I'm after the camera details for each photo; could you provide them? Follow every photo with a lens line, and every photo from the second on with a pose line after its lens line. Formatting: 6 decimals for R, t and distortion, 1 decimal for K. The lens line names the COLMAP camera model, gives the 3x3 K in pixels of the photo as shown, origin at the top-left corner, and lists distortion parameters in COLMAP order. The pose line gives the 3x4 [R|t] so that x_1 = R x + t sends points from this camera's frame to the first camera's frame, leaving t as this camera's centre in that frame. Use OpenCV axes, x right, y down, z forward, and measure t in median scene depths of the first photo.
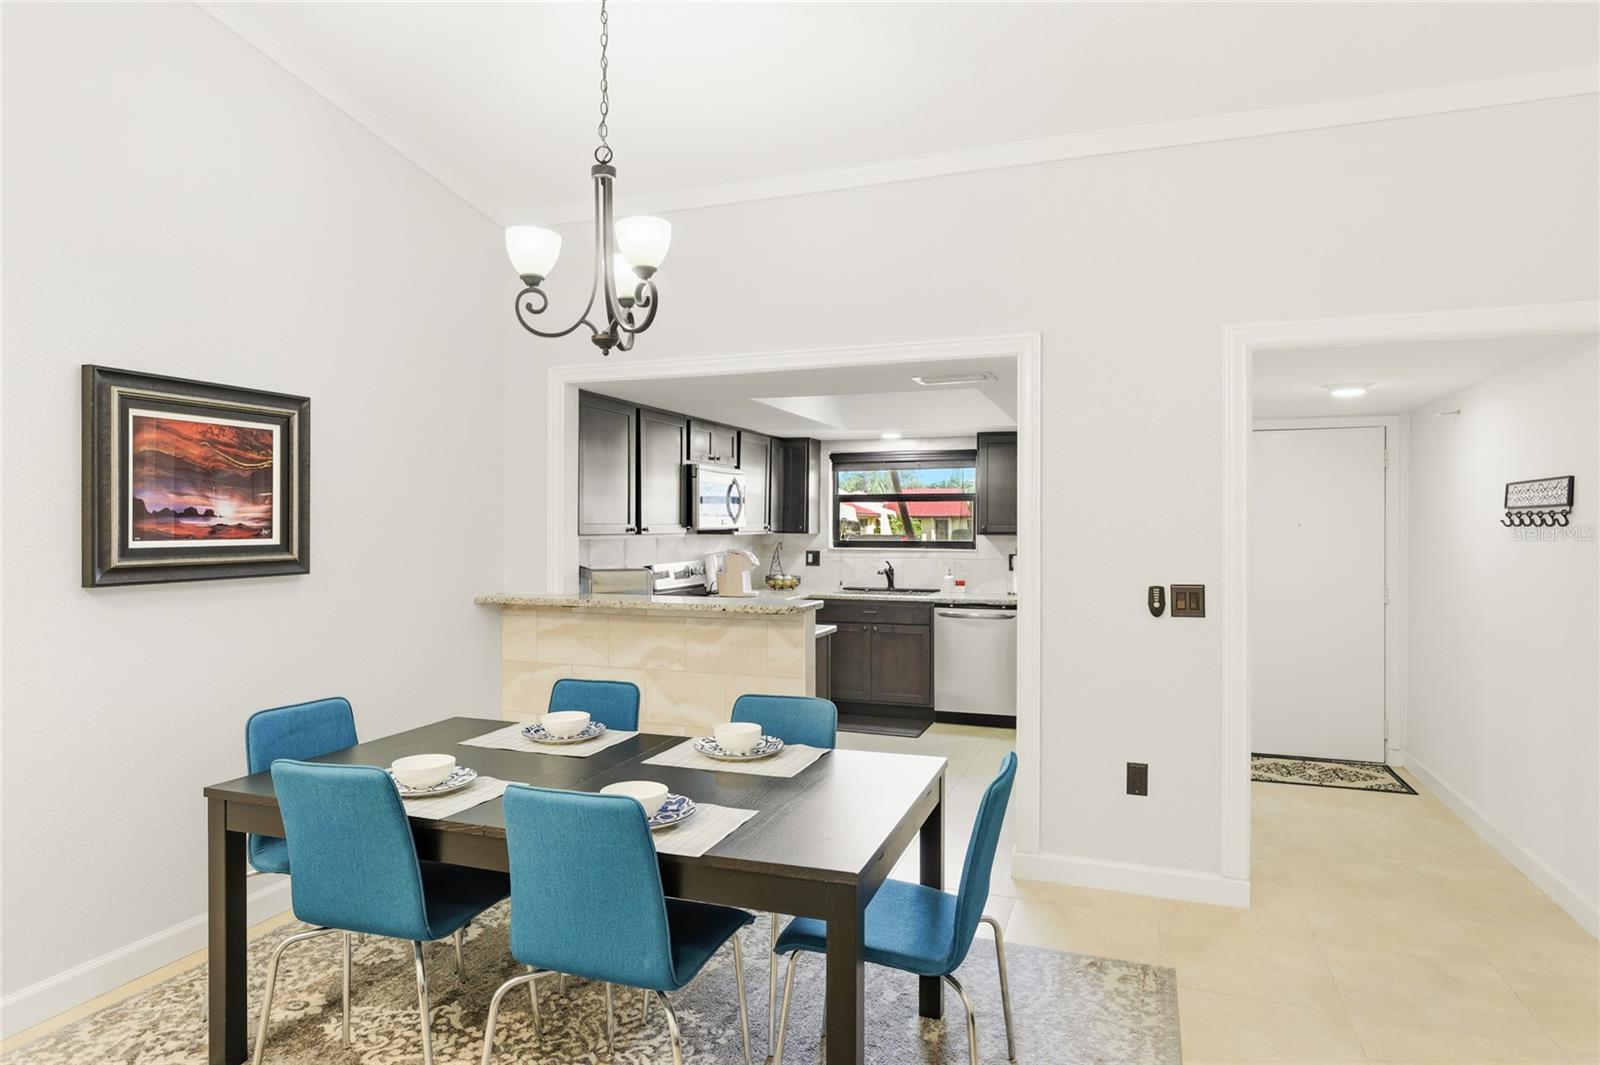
lens RADIAL K [[948.5, 0, 751.0], [0, 948.5, 527.2], [0, 0, 1]] dist [-0.000333, -0.000076]
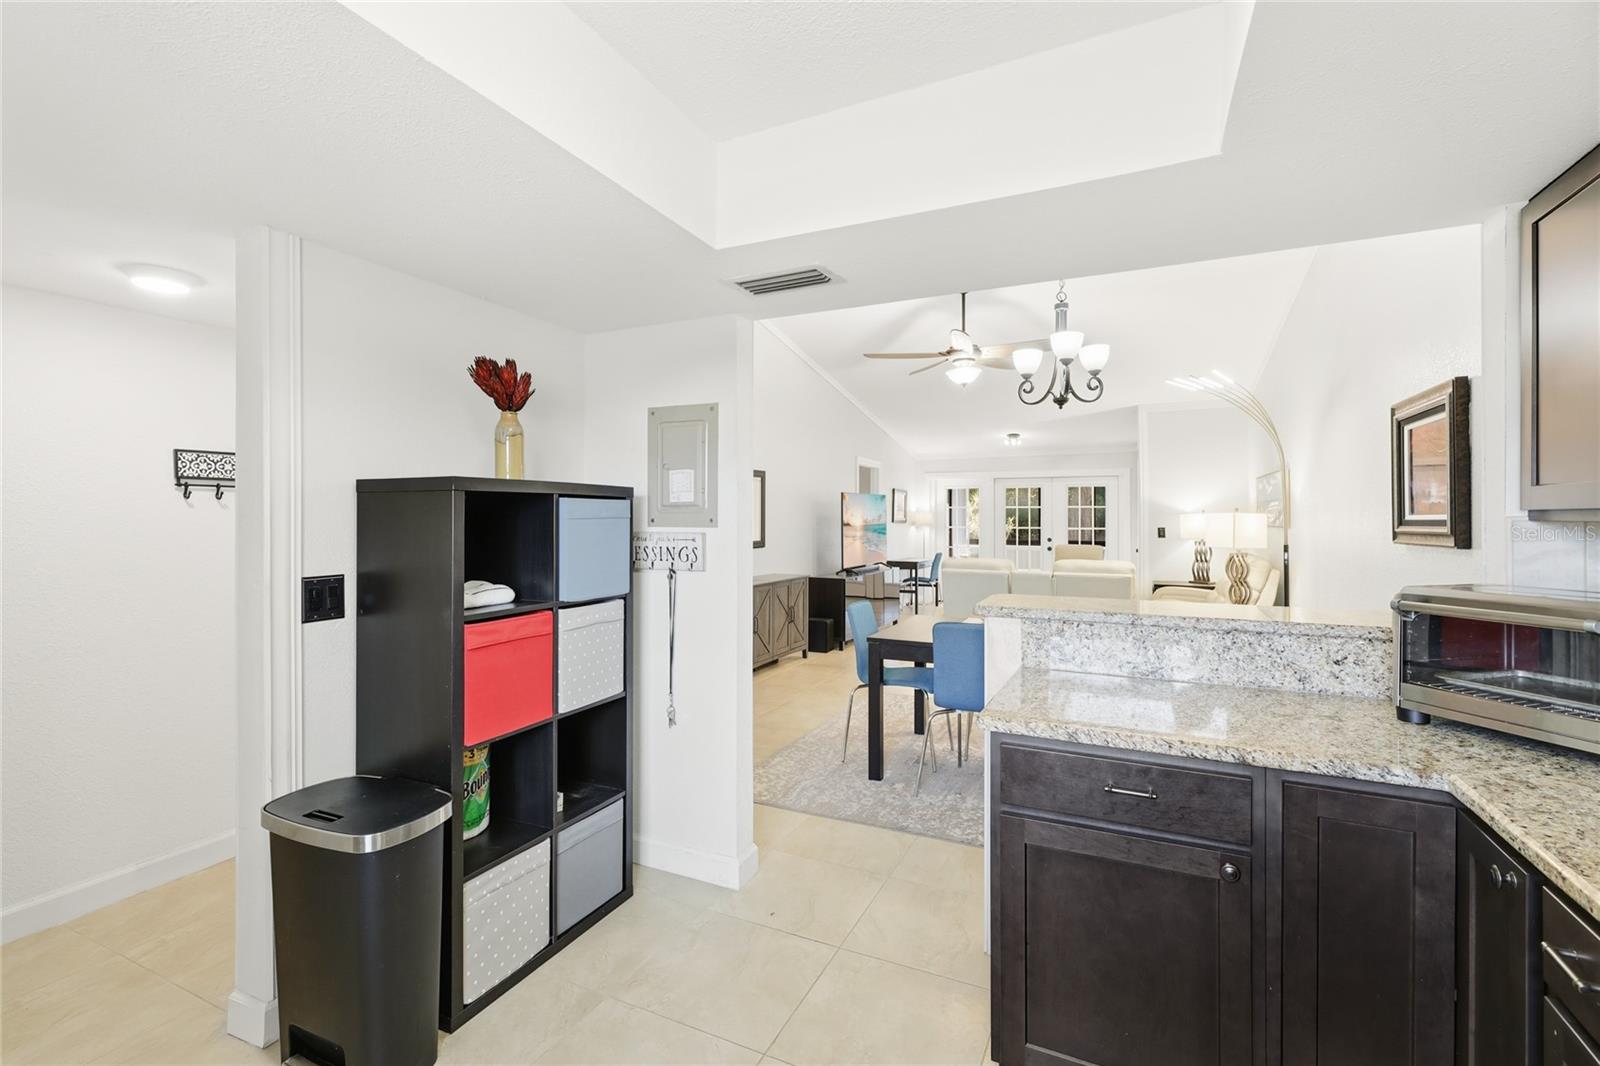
lens RADIAL K [[711.8, 0, 800.0], [0, 711.8, 533.0], [0, 0, 1]] dist [0.022898, -0.000072]
pose [[-0.998926, -0.006742, 0.045832, 0.187442], [-0.005662, 0.999704, 0.023652, 0.015643], [-0.045978, 0.023367, -0.998669, 1.633361]]
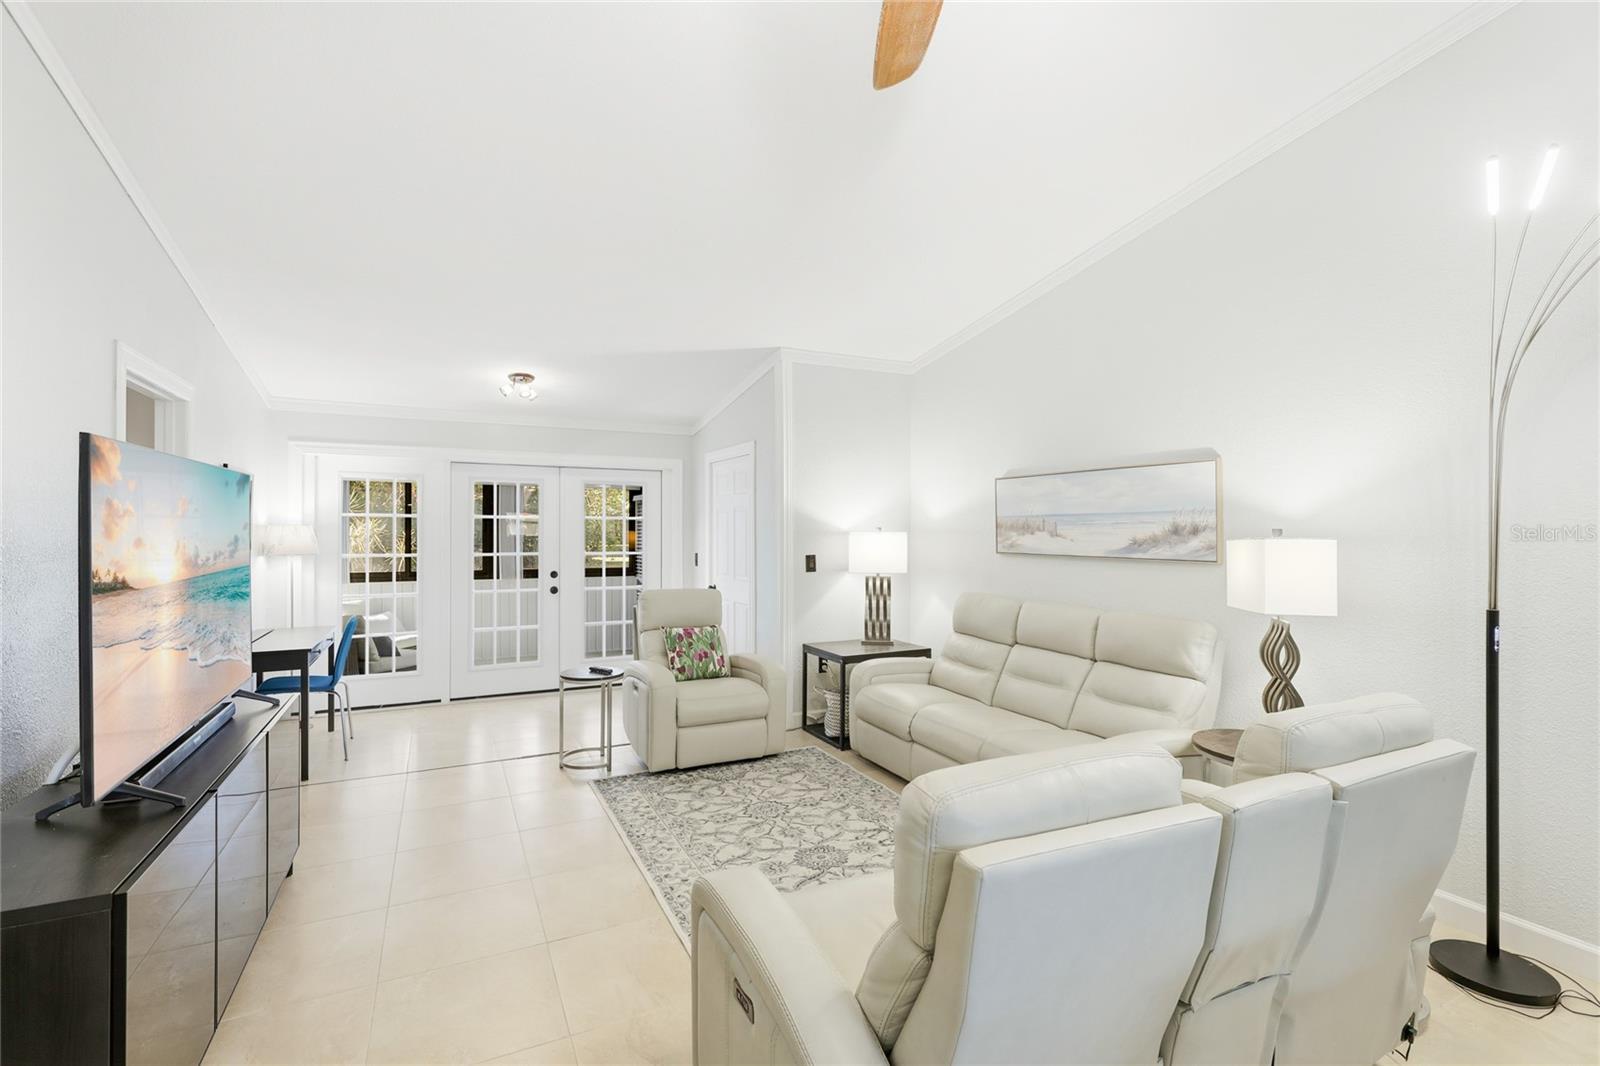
lens RADIAL K [[726.8, 0, 804.6], [0, 726.8, 530.7], [0, 0, 1]] dist [-0.001586, 0.000440]
pose [[-0.659522, -0.005552, -0.751664, 0.202292], [-0.006977, 0.999975, -0.001264, 0.001127], [0.751652, 0.004410, -0.659545, 0.236417]]
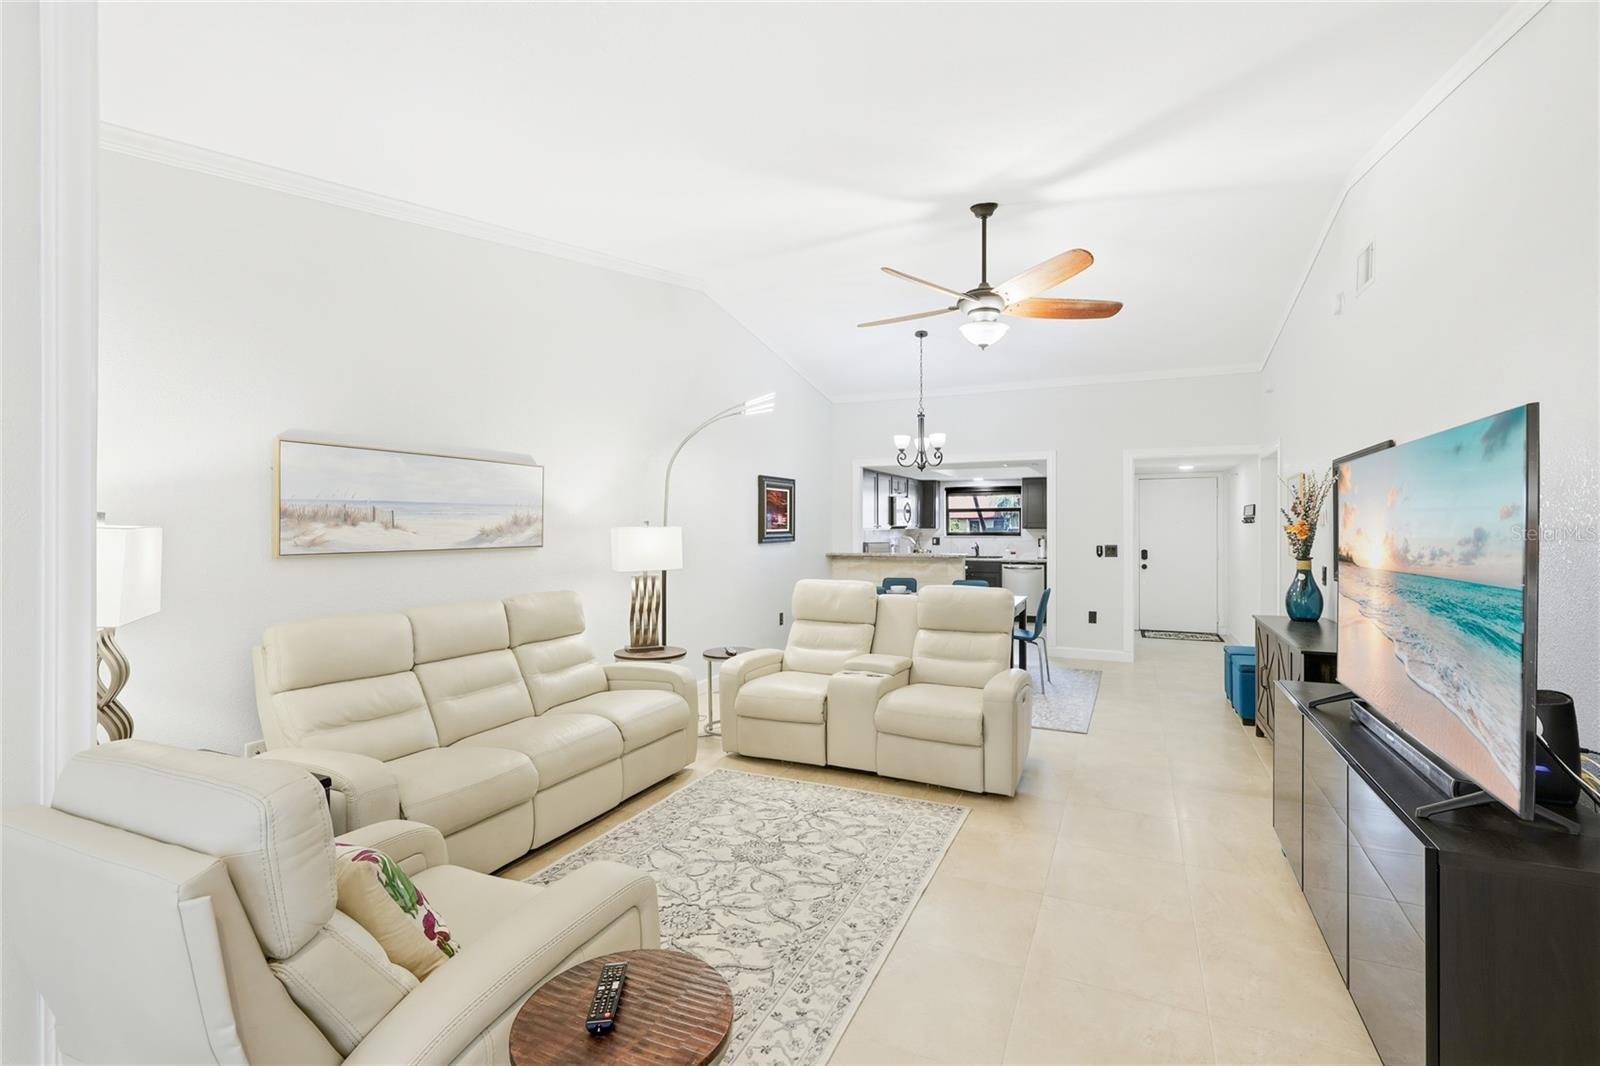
lens RADIAL K [[718.3, 0, 797.6], [0, 718.3, 525.3], [0, 0, 1]] dist [-0.005339, 0.000014]
pose [[0.999097, -0.003640, -0.042327, -0.345424], [0.003542, 0.999991, -0.002374, 0.005847], [0.042335, 0.002222, 0.999101, -1.080133]]
